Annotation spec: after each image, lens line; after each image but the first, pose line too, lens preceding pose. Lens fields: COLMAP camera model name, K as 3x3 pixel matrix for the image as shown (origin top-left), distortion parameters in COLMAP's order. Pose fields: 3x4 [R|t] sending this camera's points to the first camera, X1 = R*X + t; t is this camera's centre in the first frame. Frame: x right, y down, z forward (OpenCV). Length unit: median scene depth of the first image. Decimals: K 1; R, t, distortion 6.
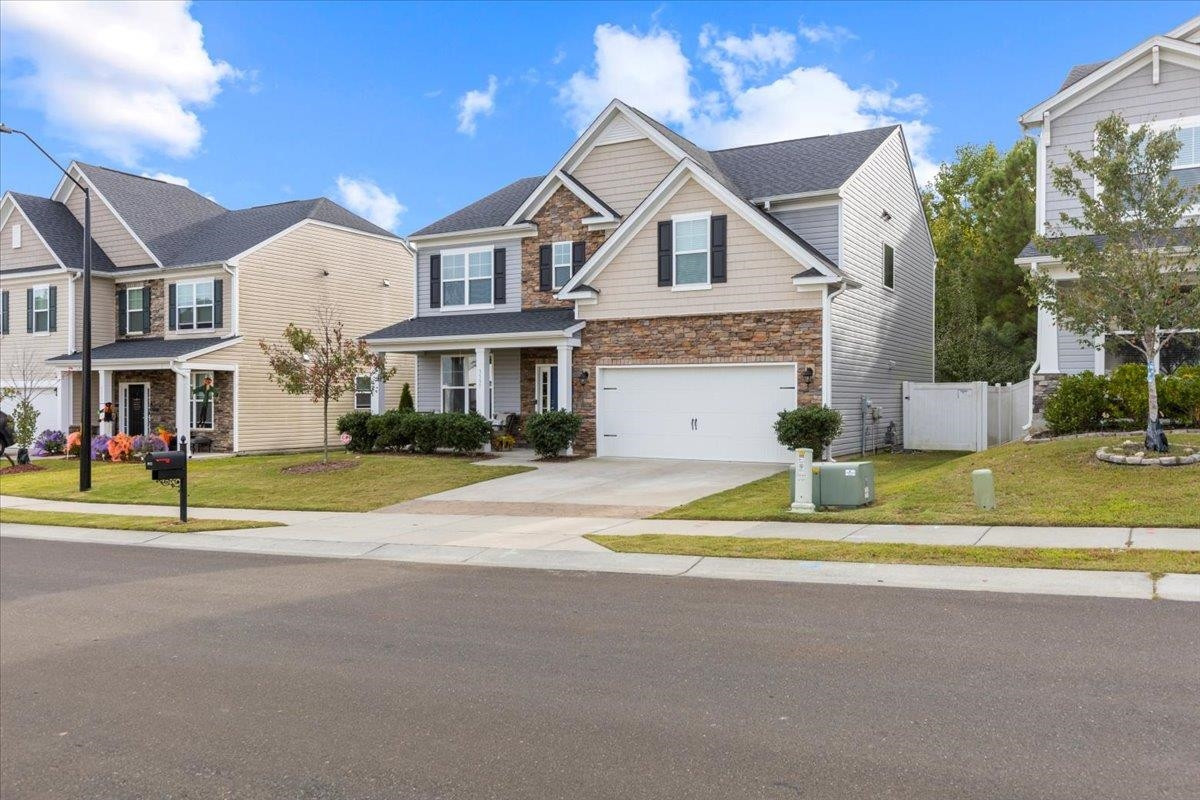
lens RADIAL K [[912.3, 0, 603.9], [0, 912.3, 401.9], [0, 0, 1]] dist [0.004400, 0.000279]
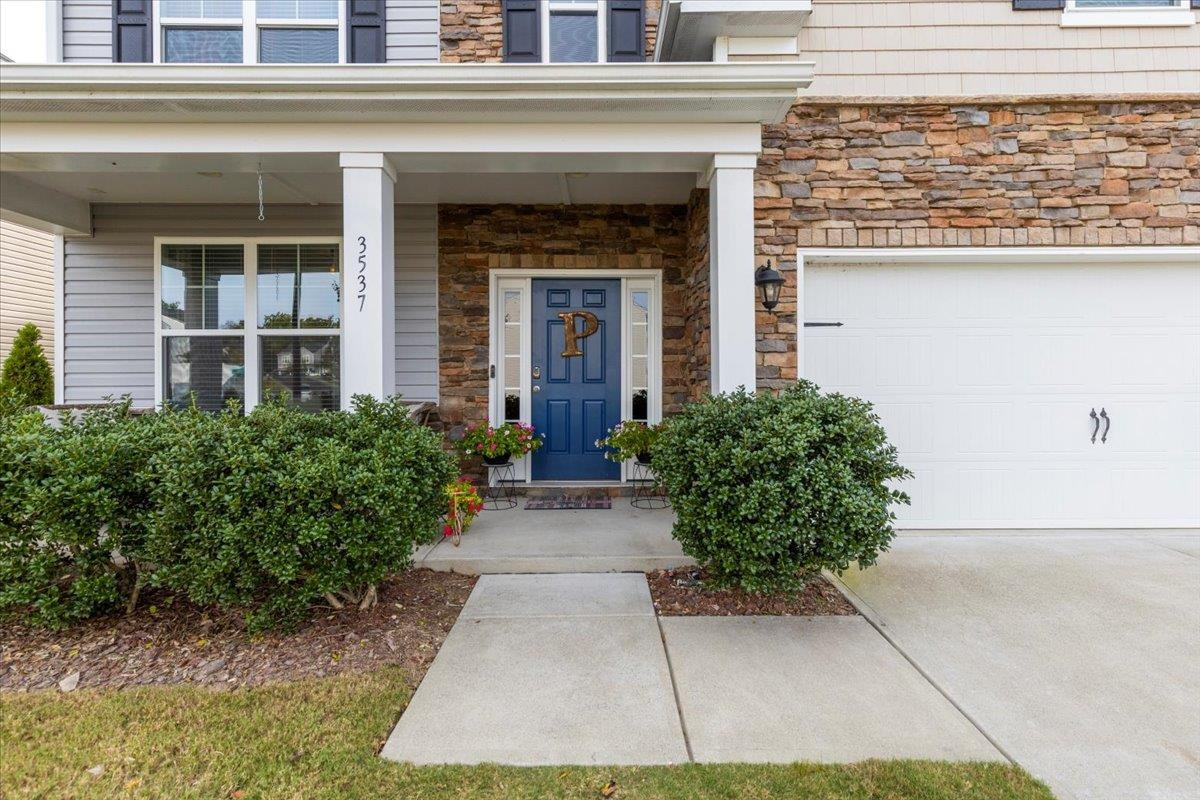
lens RADIAL K [[547.6, 0, 602.9], [0, 547.6, 382.7], [0, 0, 1]] dist [0.010160, -0.001903]
pose [[0.865114, -0.001612, 0.501573, -0.162674], [0.008514, 0.999898, -0.011471, 0.008440], [-0.501503, 0.014194, 0.865039, 0.876820]]
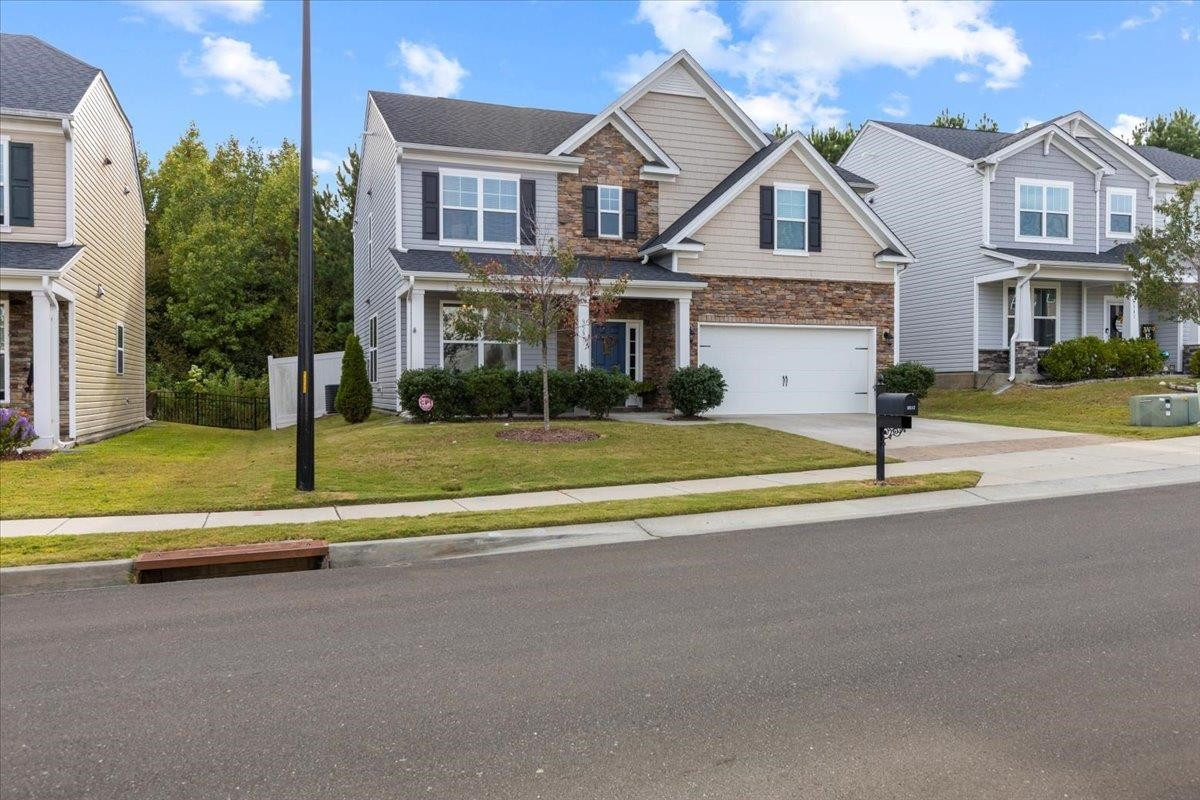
lens RADIAL K [[912.3, 0, 600.4], [0, 912.3, 398.4], [0, 0, 1]] dist [0.004400, 0.000279]
pose [[0.648056, -0.009752, 0.761530, -0.822829], [0.005497, 0.999952, 0.008128, 0.033679], [-0.761573, -0.001081, 0.648078, 0.452311]]
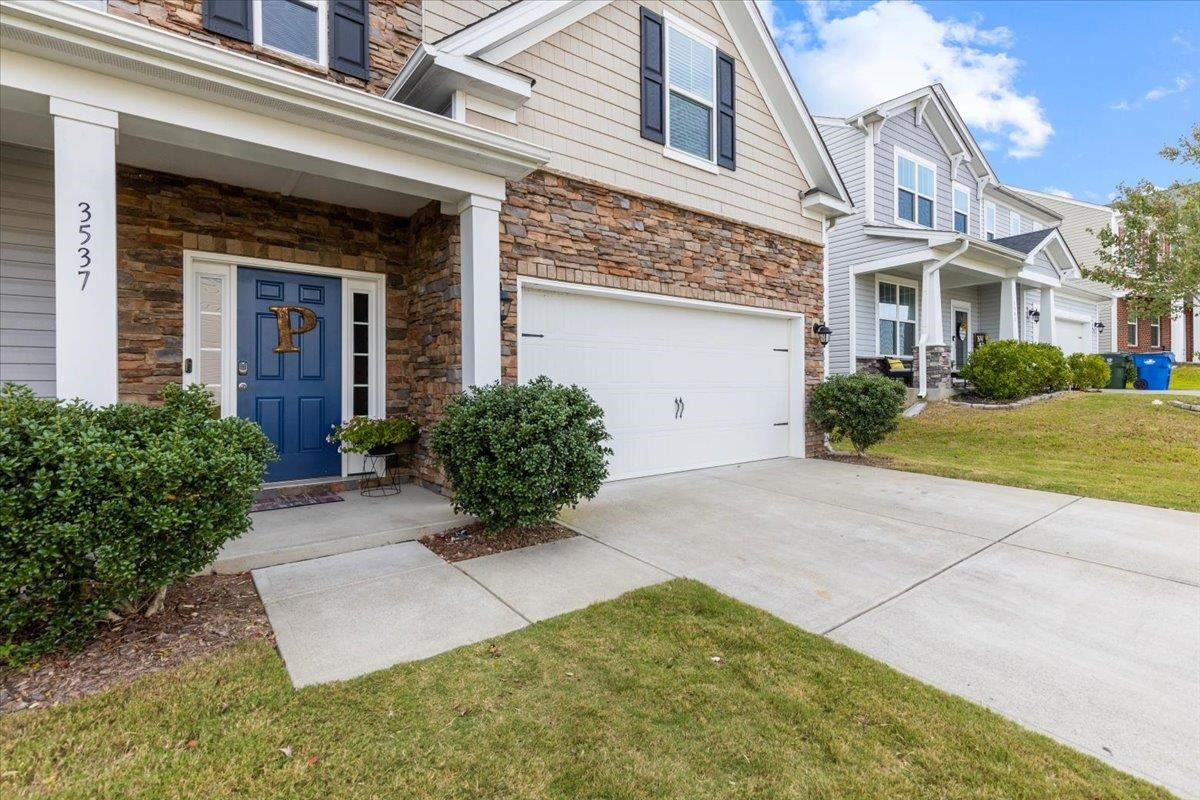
lens RADIAL K [[547.6, 0, 597.6], [0, 547.6, 387.7], [0, 0, 1]] dist [0.010160, -0.001903]
pose [[0.385328, -0.003653, 0.922772, -0.221344], [0.013357, 0.999909, -0.001620, 0.011335], [-0.922683, 0.012950, 0.385342, 0.880005]]
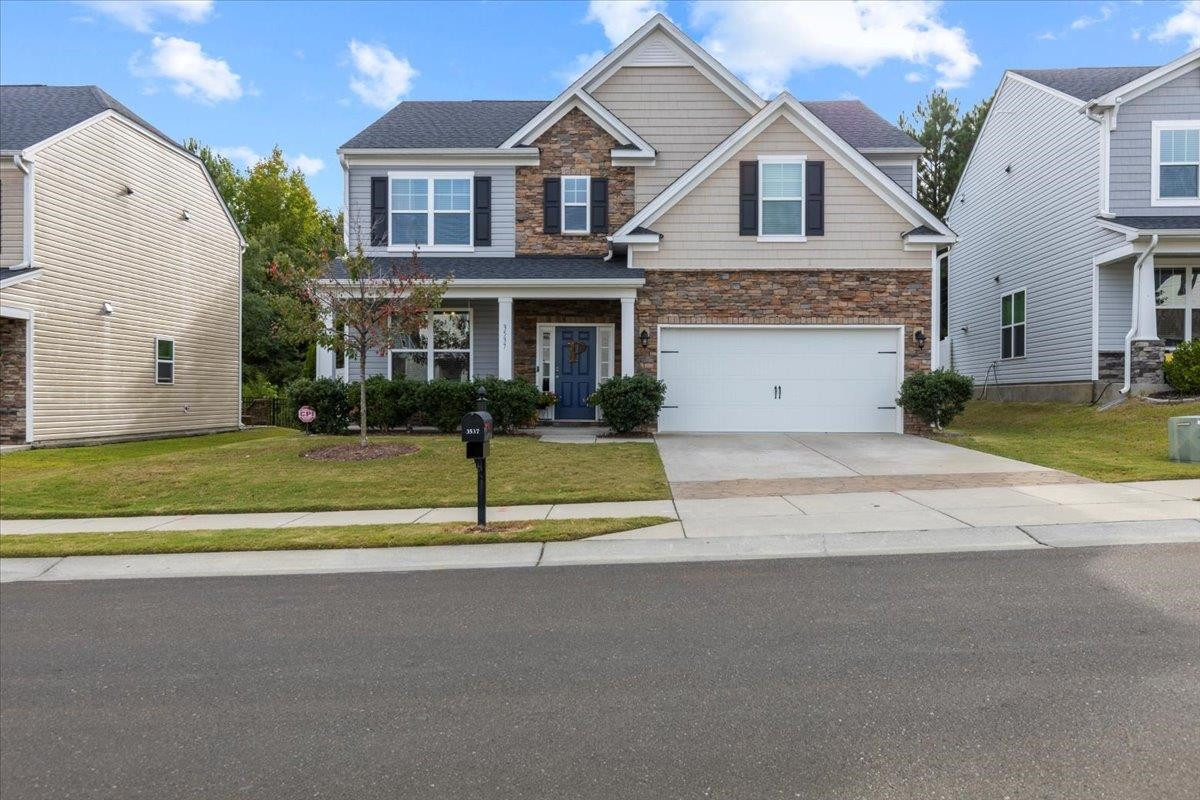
lens RADIAL K [[912.3, 0, 601.9], [0, 912.3, 398.7], [0, 0, 1]] dist [0.004400, 0.000279]
pose [[0.879193, 0.001147, 0.476465, -0.459075], [-0.001053, 0.999999, -0.000464, 0.029988], [-0.476465, -0.000094, 0.879193, 0.284514]]
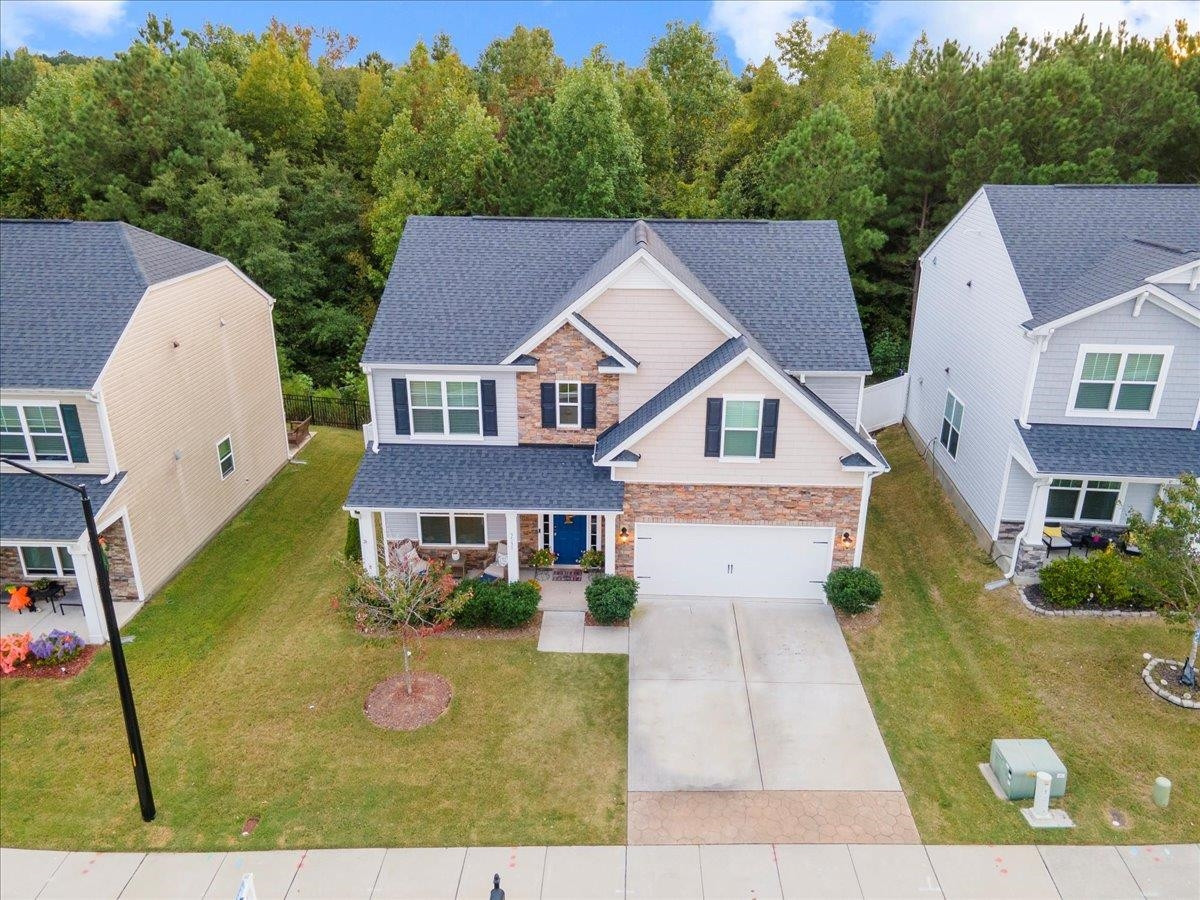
lens RADIAL K [[861.3, 0, 603.7], [0, 861.3, 446.6], [0, 0, 1]] dist [0.040924, -0.004977]
pose [[0.885784, -0.159805, 0.435717, -0.458404], [-0.002778, 0.937004, 0.349307, -0.468089], [-0.464090, -0.310621, 0.829539, 0.228533]]
